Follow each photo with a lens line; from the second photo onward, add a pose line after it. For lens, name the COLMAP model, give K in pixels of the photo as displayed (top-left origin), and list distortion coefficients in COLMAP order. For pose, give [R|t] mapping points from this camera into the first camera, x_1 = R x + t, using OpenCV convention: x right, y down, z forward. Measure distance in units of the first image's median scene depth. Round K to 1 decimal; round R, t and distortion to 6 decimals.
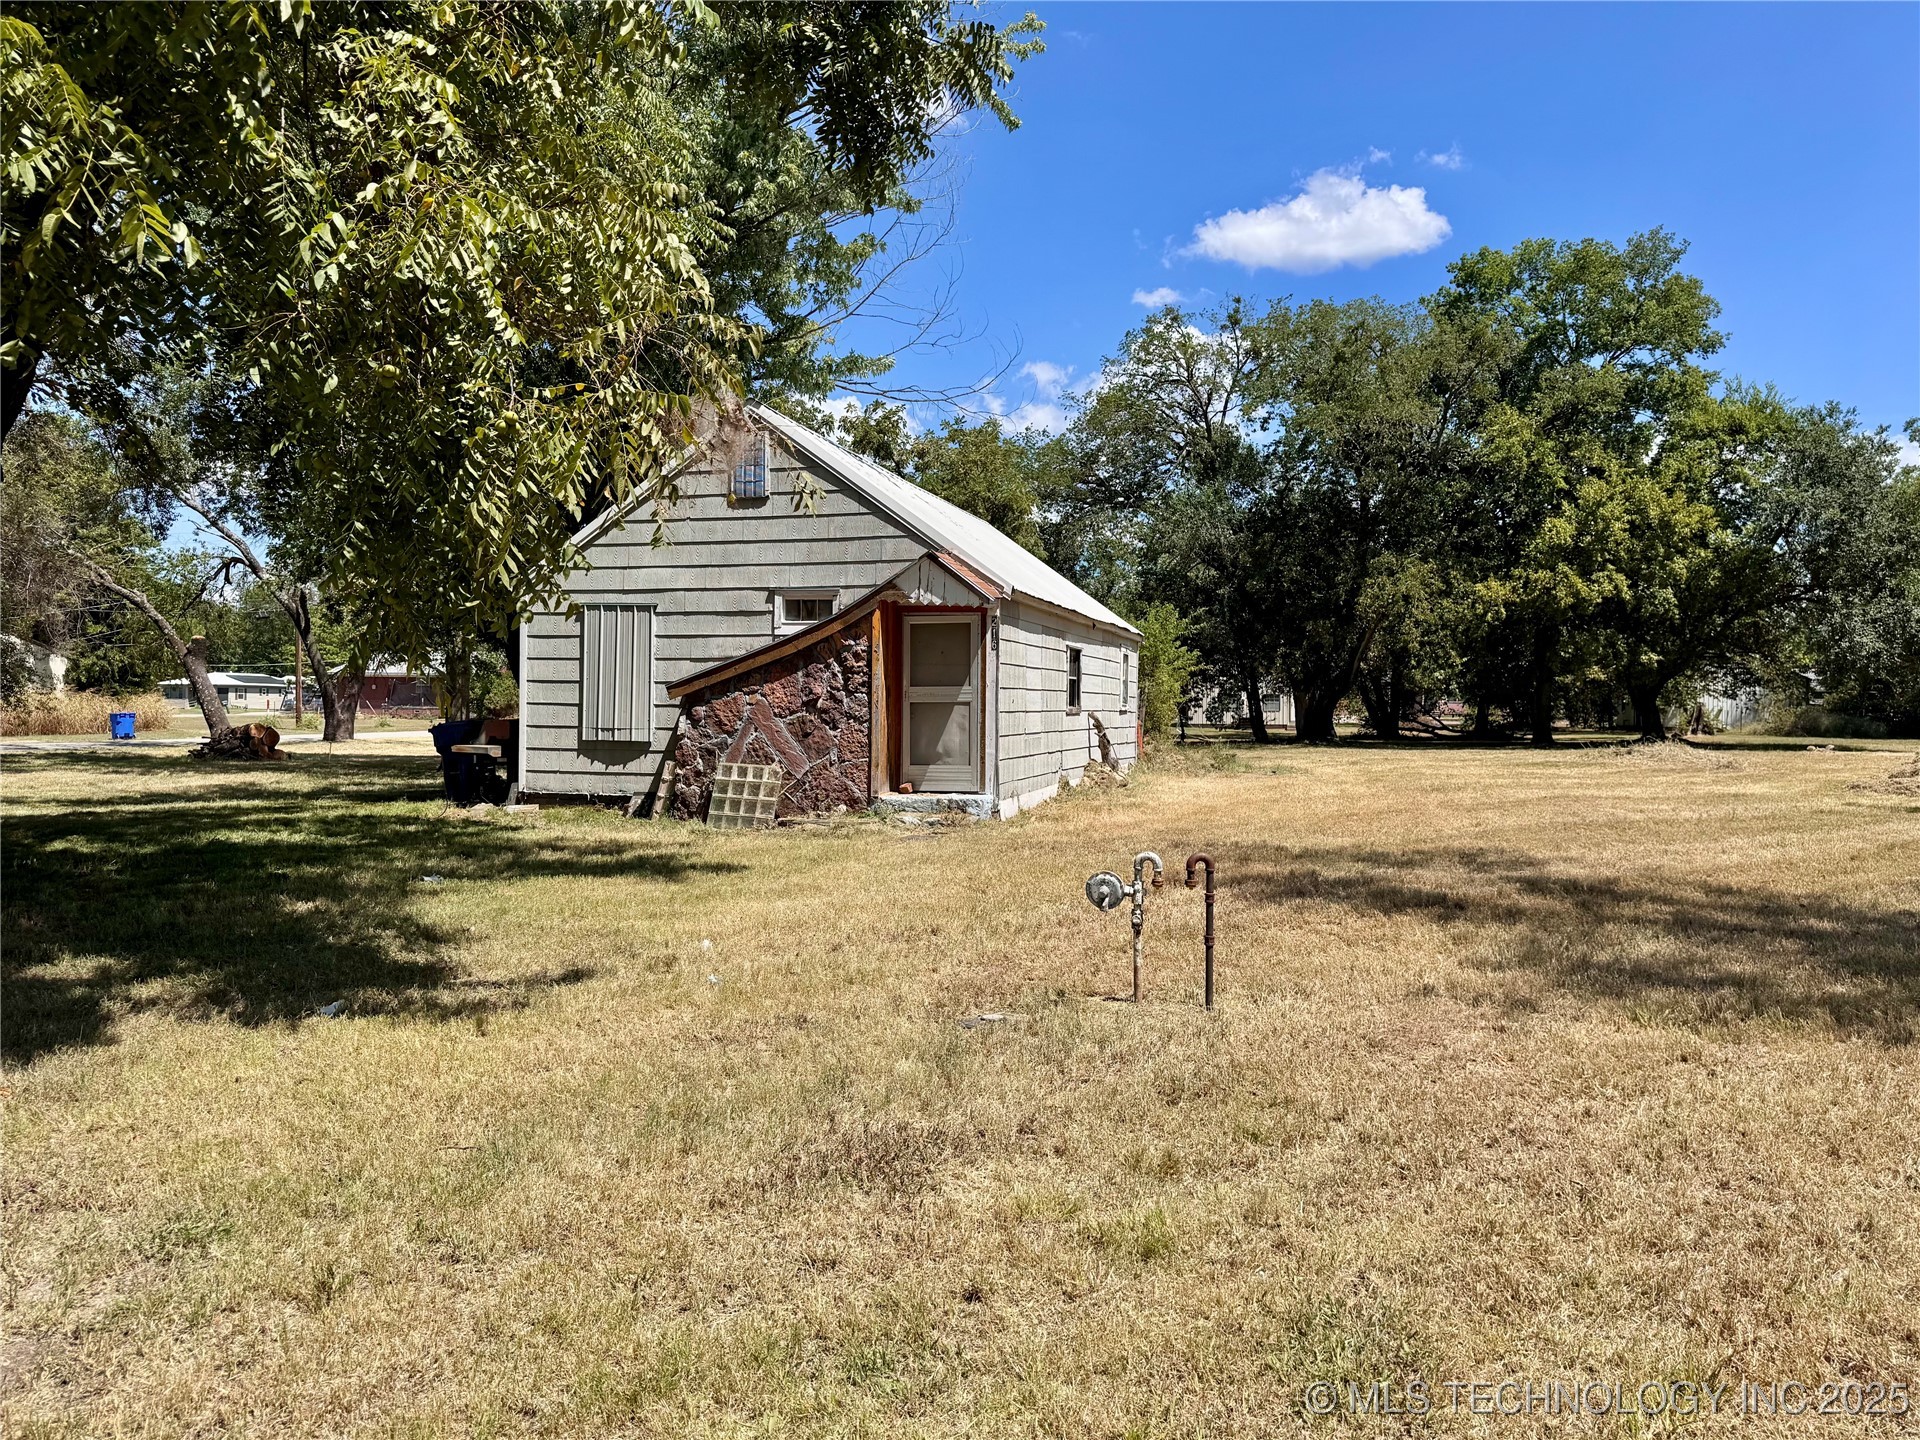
lens RADIAL K [[1361.6, 0, 963.6], [0, 1361.6, 726.1], [0, 0, 1]] dist [0.054812, -0.056287]
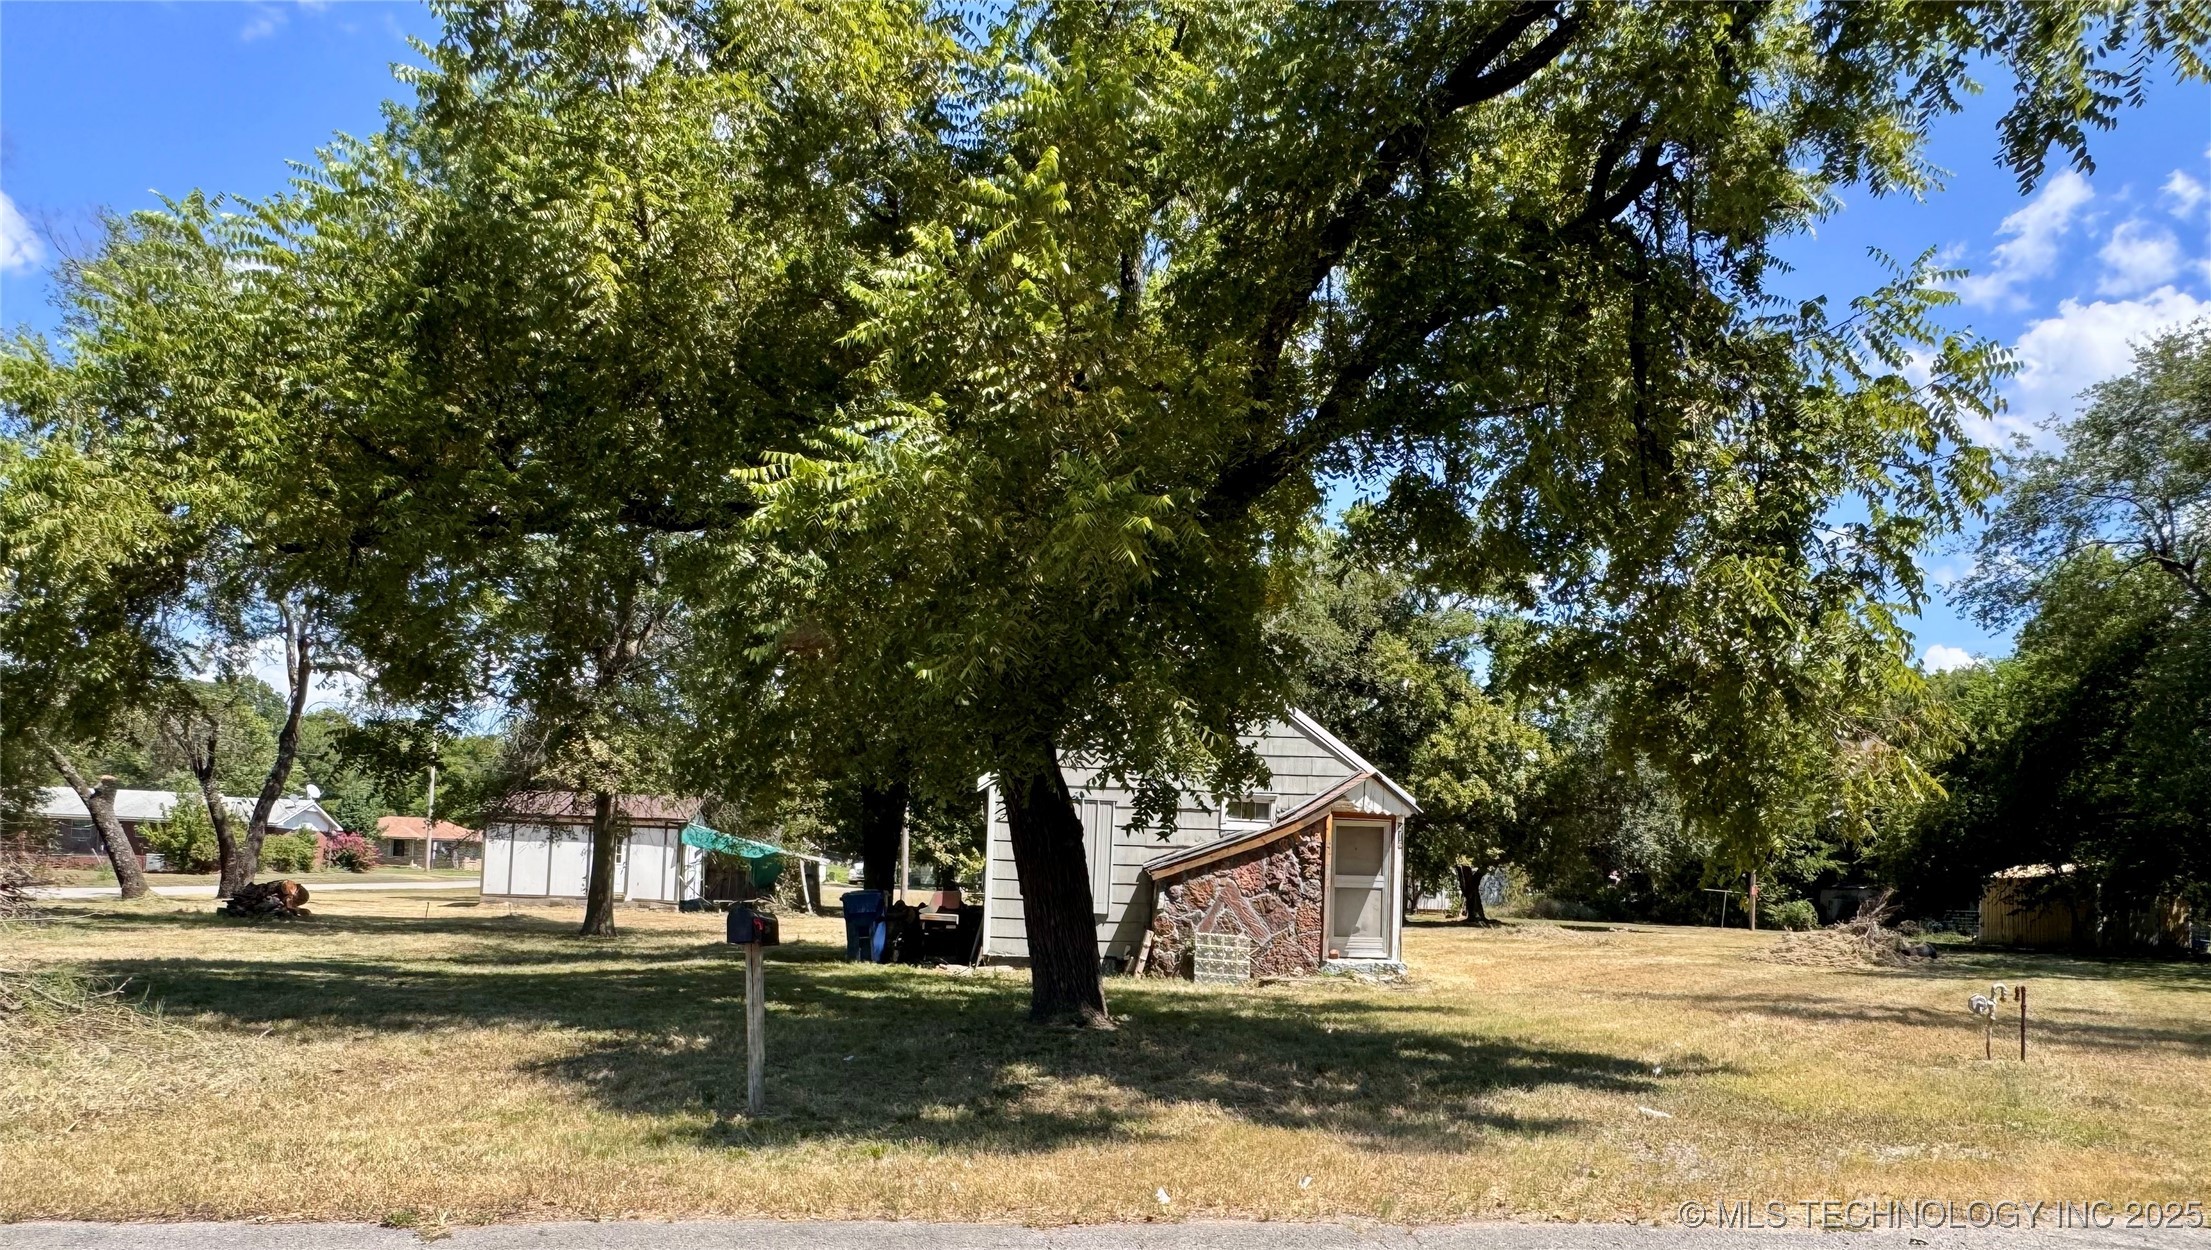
lens RADIAL K [[1437.8, 0, 1136.0], [0, 1437.8, 819.6], [0, 0, 1]] dist [0.008198, -0.007027]
pose [[0.936288, 0.040750, 0.348862, -0.684213], [-0.022457, 0.998160, -0.056323, -0.000525], [-0.350515, 0.044900, 0.935480, -0.198156]]
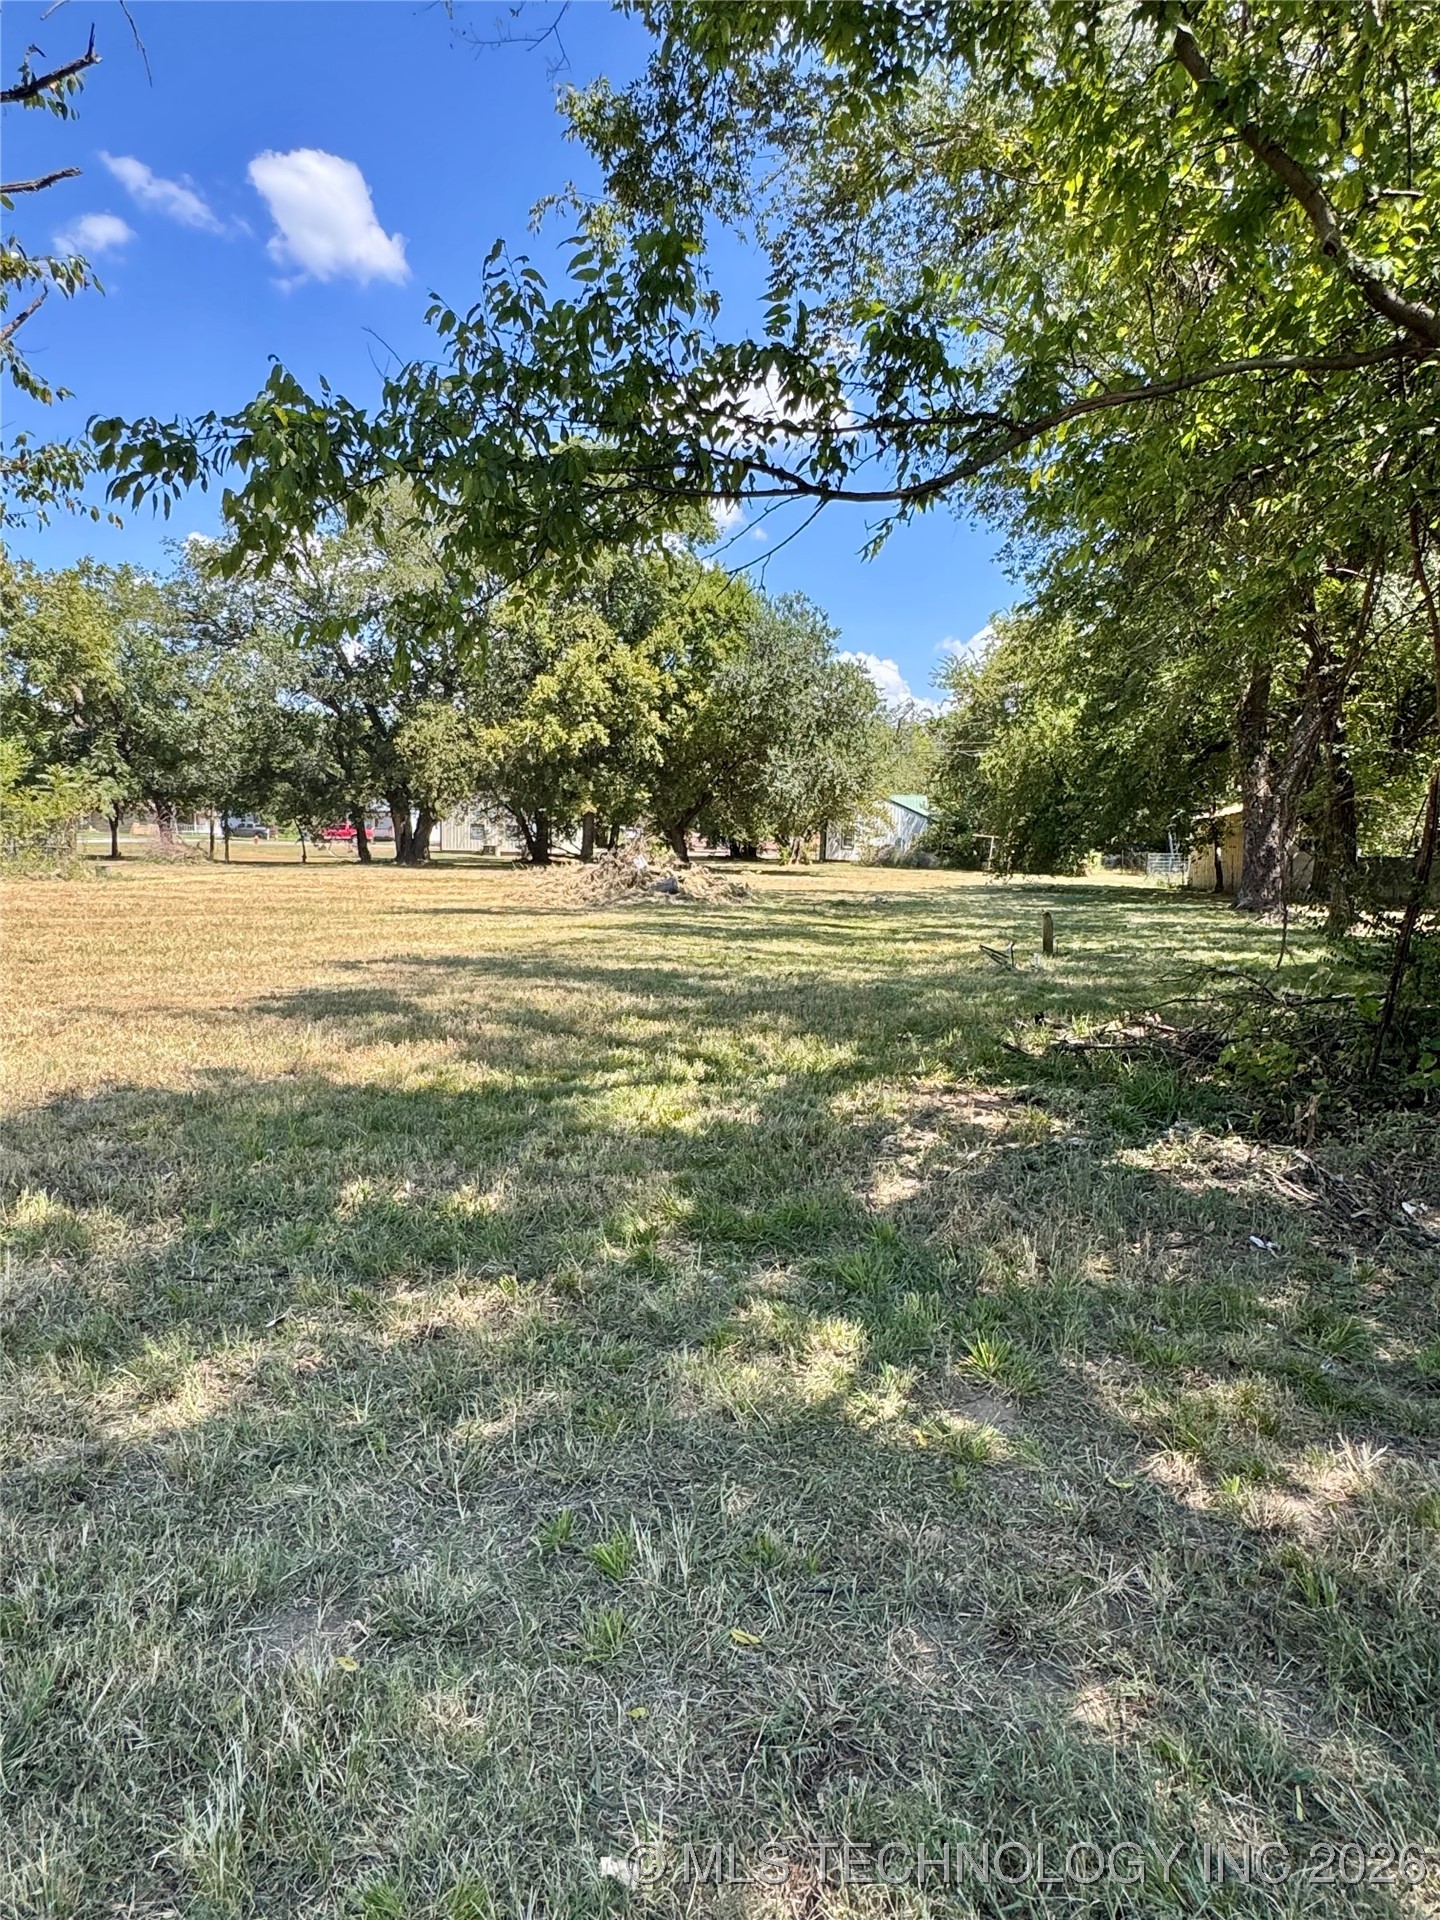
lens RADIAL K [[1247.6, 0, 727.7], [0, 1247.6, 962.6], [0, 0, 1]] dist [0.002344, 0.001060]
pose [[0.984926, 0.008243, 0.172781, 1.002452], [-0.022319, 0.996570, 0.079684, 0.015256], [-0.171531, -0.082340, 0.981732, -0.260378]]
